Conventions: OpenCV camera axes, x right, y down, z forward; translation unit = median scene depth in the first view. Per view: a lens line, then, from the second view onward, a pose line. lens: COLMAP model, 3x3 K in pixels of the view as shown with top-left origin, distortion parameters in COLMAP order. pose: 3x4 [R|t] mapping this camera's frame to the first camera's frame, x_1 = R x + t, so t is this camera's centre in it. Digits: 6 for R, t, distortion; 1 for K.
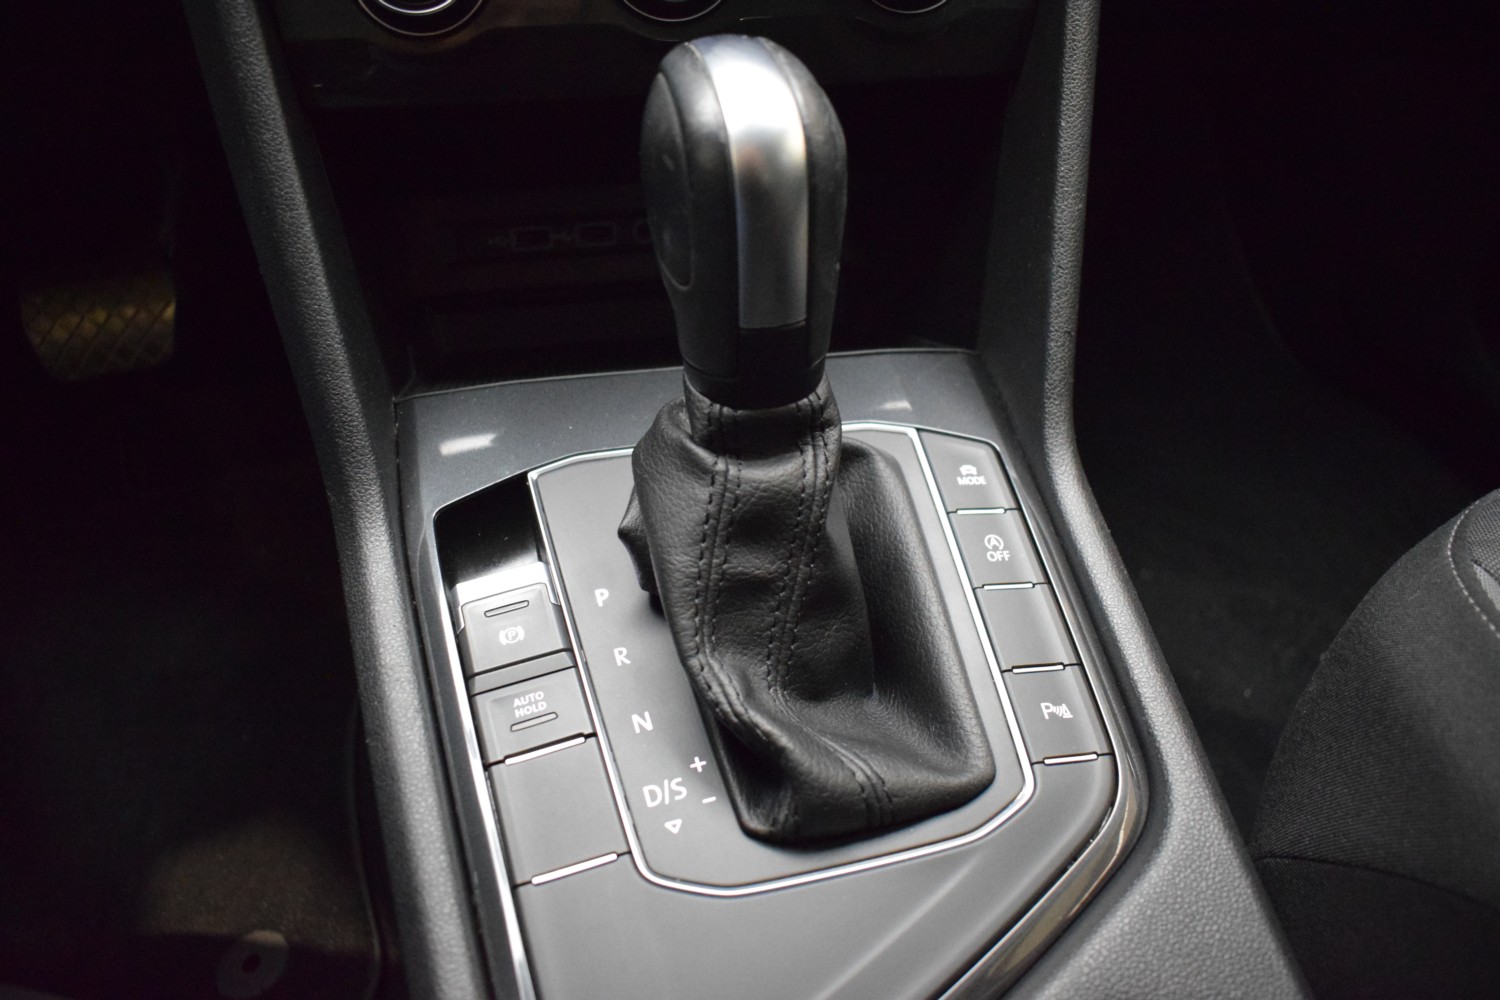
lens RADIAL K [[1122.4, 0, 750.0], [0, 1122.4, 500.0], [0, 0, 1]] dist [-0.074737, 0.000698]
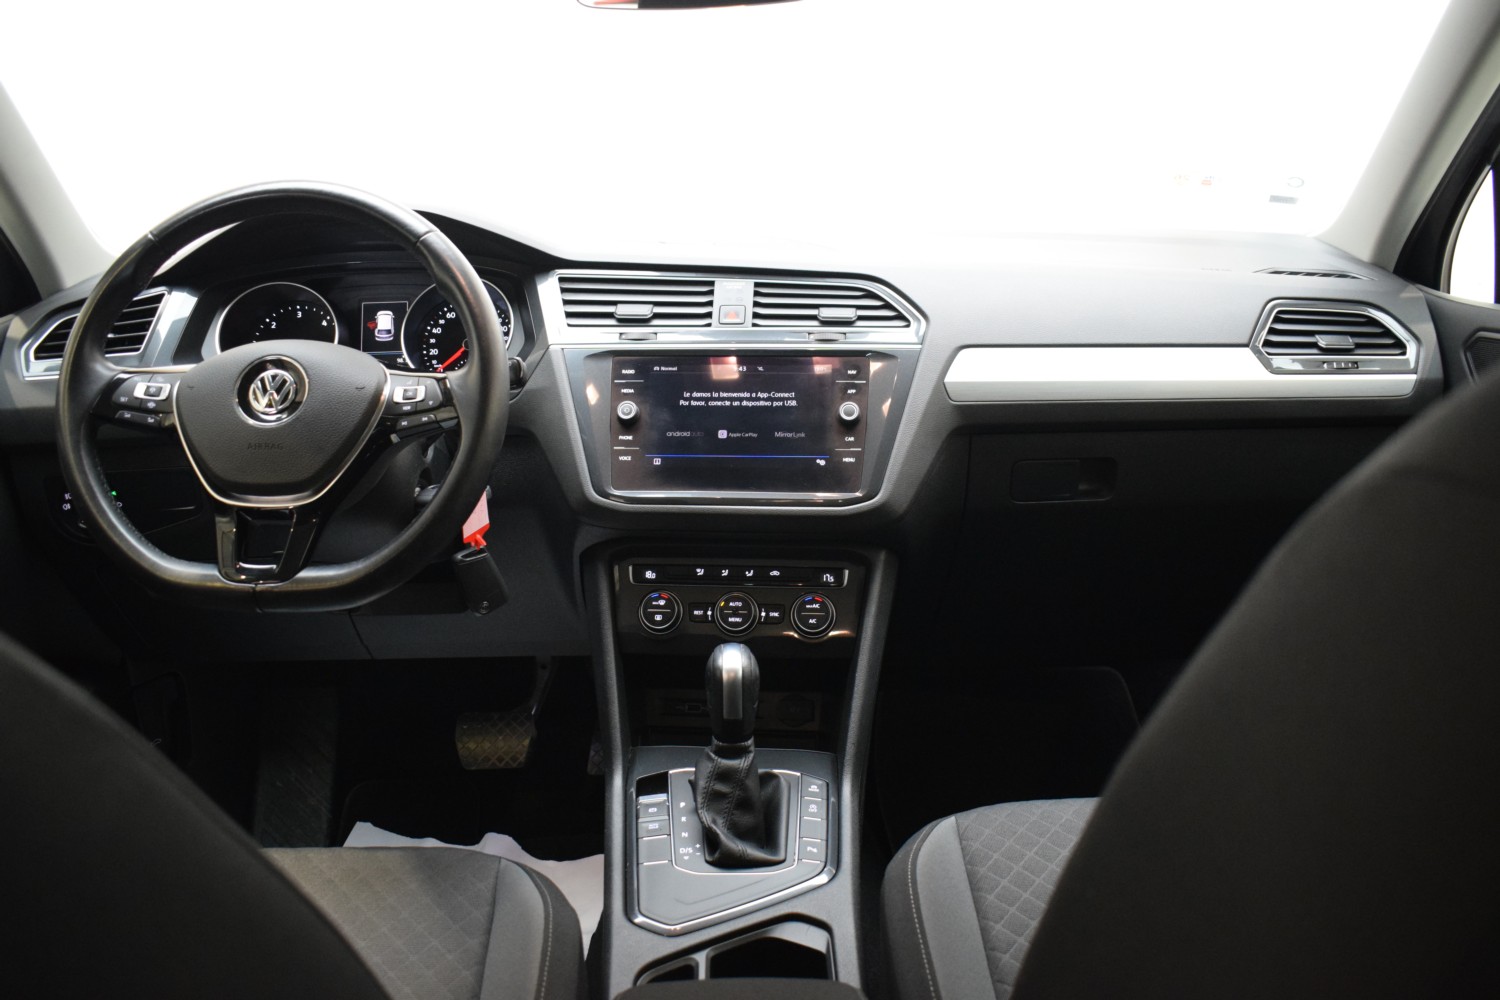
lens RADIAL K [[1290.6, 0, 750.0], [0, 1290.6, 500.0], [0, 0, 1]] dist [-0.082779, -0.003535]
pose [[0.969076, 0.039357, -0.243602, 0.986688], [-0.144665, 0.890369, -0.431643, 0.935257], [0.199907, 0.453535, 0.868529, -2.744100]]
